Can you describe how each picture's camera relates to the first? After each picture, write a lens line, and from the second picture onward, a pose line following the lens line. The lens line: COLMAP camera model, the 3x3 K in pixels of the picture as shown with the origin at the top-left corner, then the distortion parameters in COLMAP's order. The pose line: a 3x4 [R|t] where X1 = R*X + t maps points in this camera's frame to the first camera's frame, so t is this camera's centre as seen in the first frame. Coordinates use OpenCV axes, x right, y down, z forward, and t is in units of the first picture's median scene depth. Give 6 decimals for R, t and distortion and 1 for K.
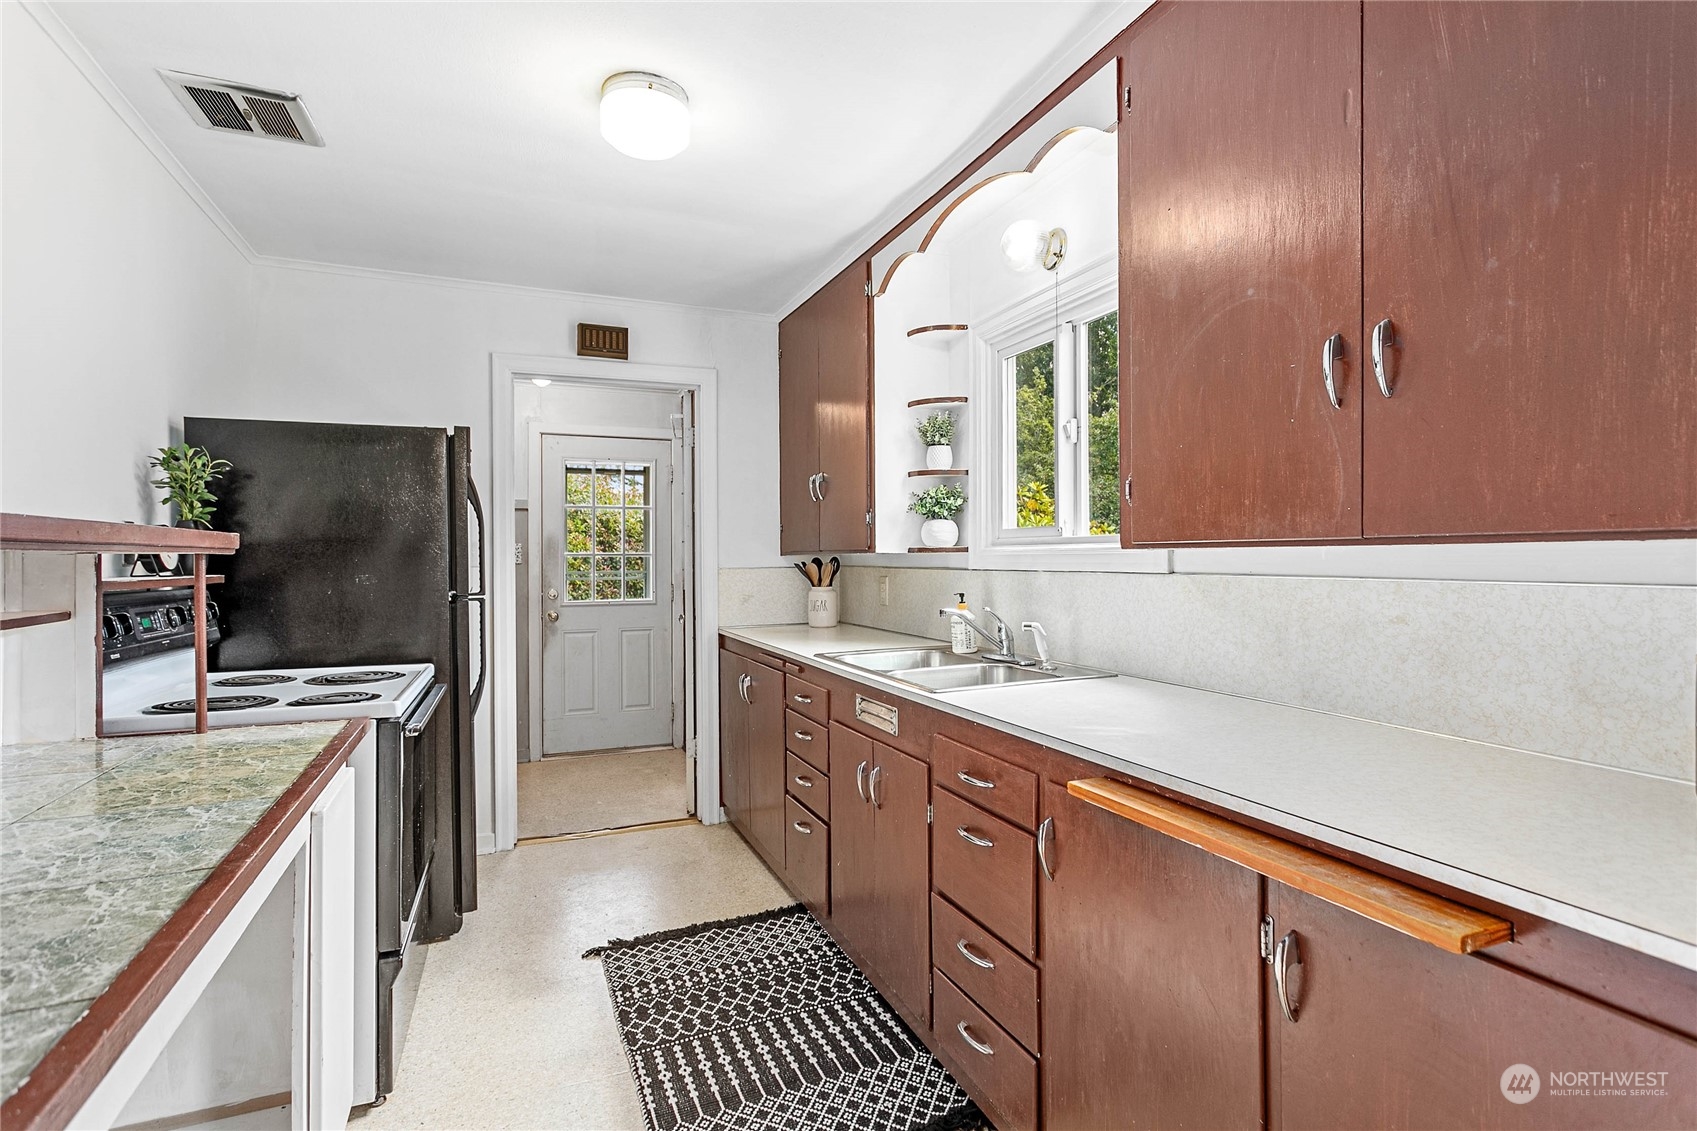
lens RADIAL K [[821.7, 0, 850.3], [0, 821.7, 555.0], [0, 0, 1]] dist [-0.000095, 0.000172]
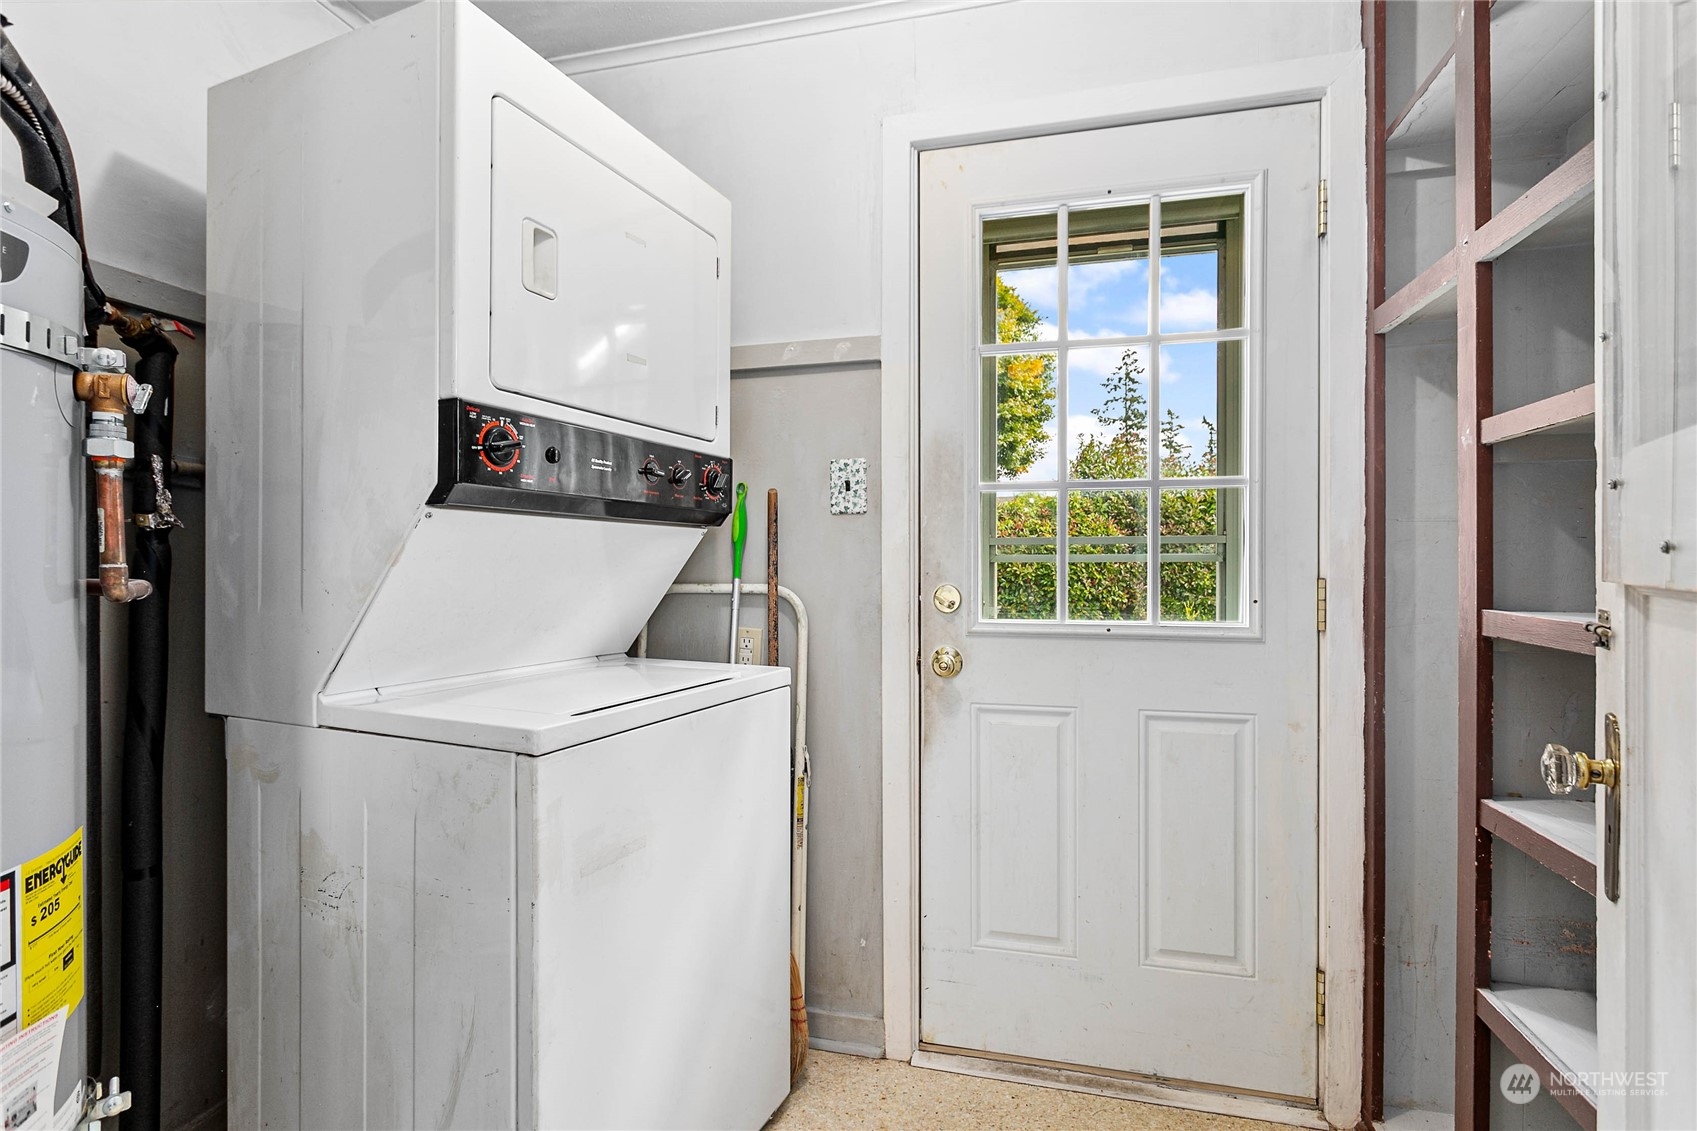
lens RADIAL K [[799.8, 0, 843.7], [0, 799.8, 562.4], [0, 0, 1]] dist [0.000475, -0.000028]
pose [[0.798972, 0.007954, -0.601316, -0.366102], [0.000044, 0.999912, 0.013286, 0.052249], [0.601368, -0.010642, 0.798901, 1.344985]]
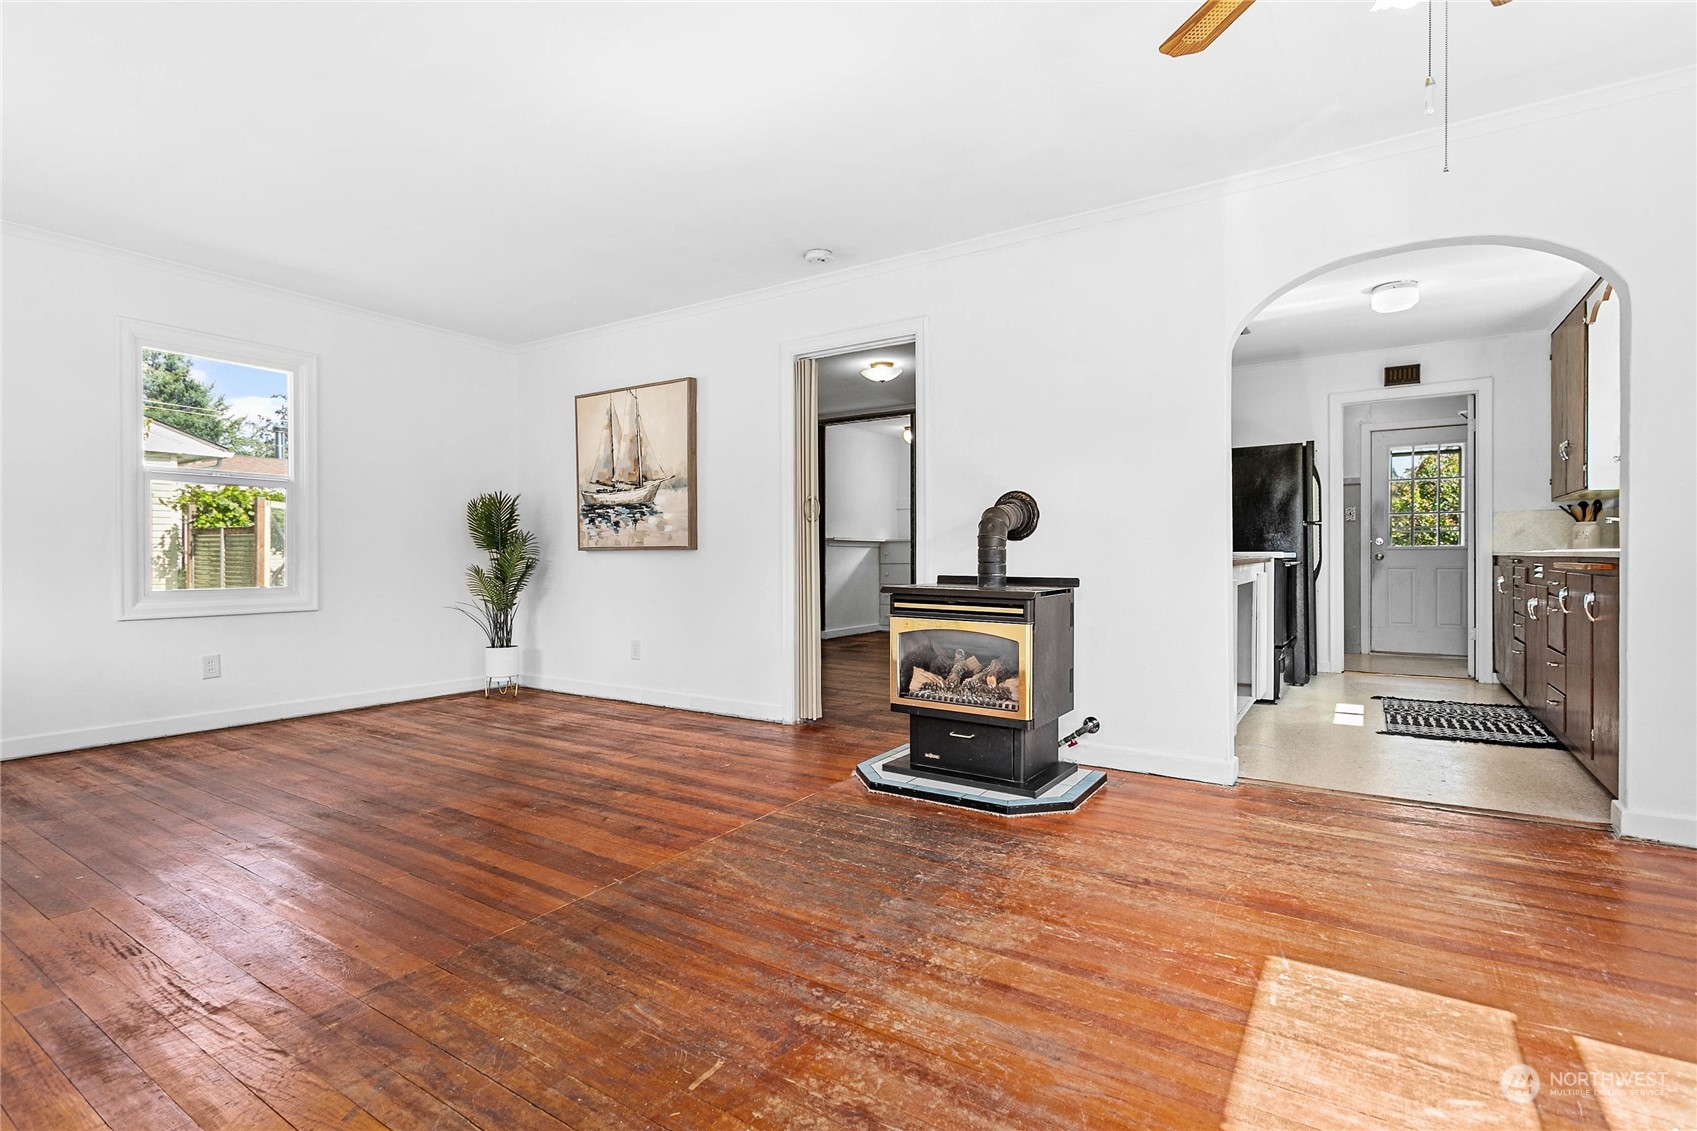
lens RADIAL K [[799.8, 0, 843.7], [0, 799.8, 562.4], [0, 0, 1]] dist [0.000475, -0.000028]
pose [[0.554574, 0.008995, -0.832086, 0.564098], [0.003905, 0.999902, 0.013412, 0.120451], [0.832125, -0.010687, 0.554485, -1.116586]]
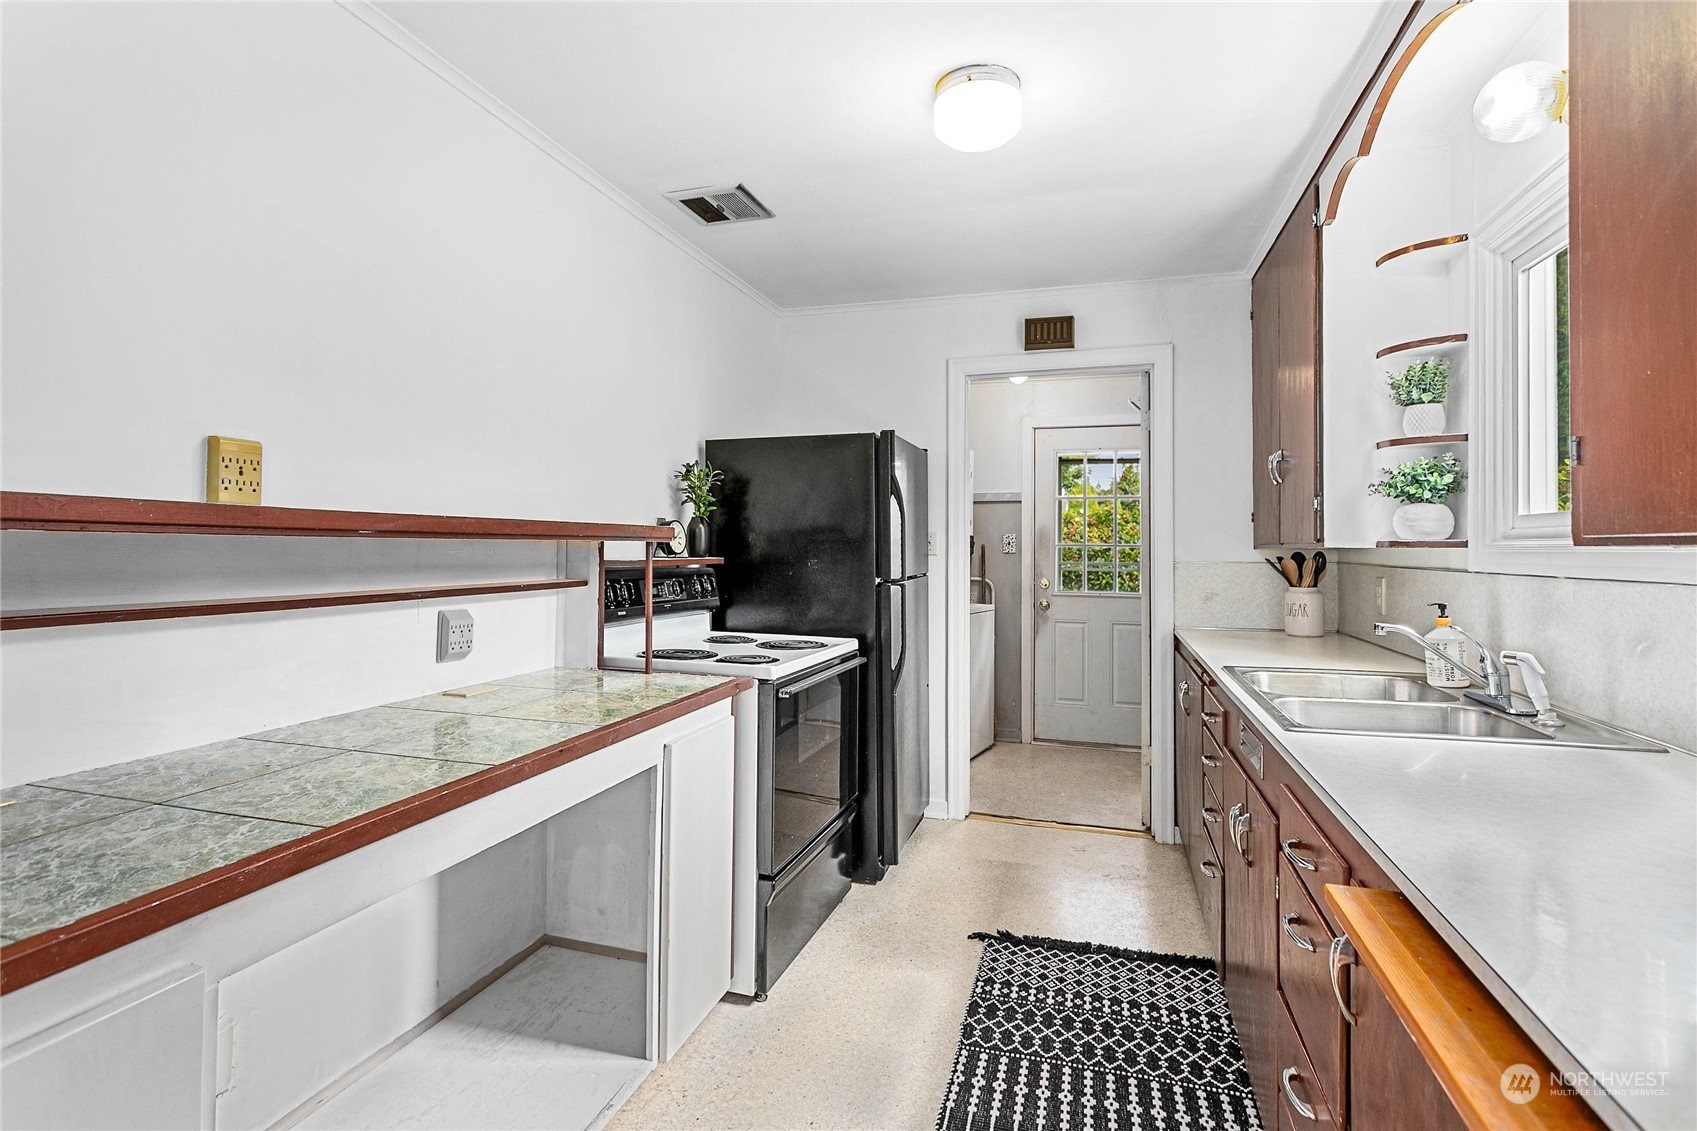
lens RADIAL K [[815.1, 0, 845.7], [0, 815.1, 532.7], [0, 0, 1]] dist [0.000272, 0.000114]
pose [[0.763848, 0.000564, -0.645396, 0.206850], [-0.010542, 0.999877, -0.011603, -0.002714], [0.645310, 0.015667, 0.763760, 0.112086]]
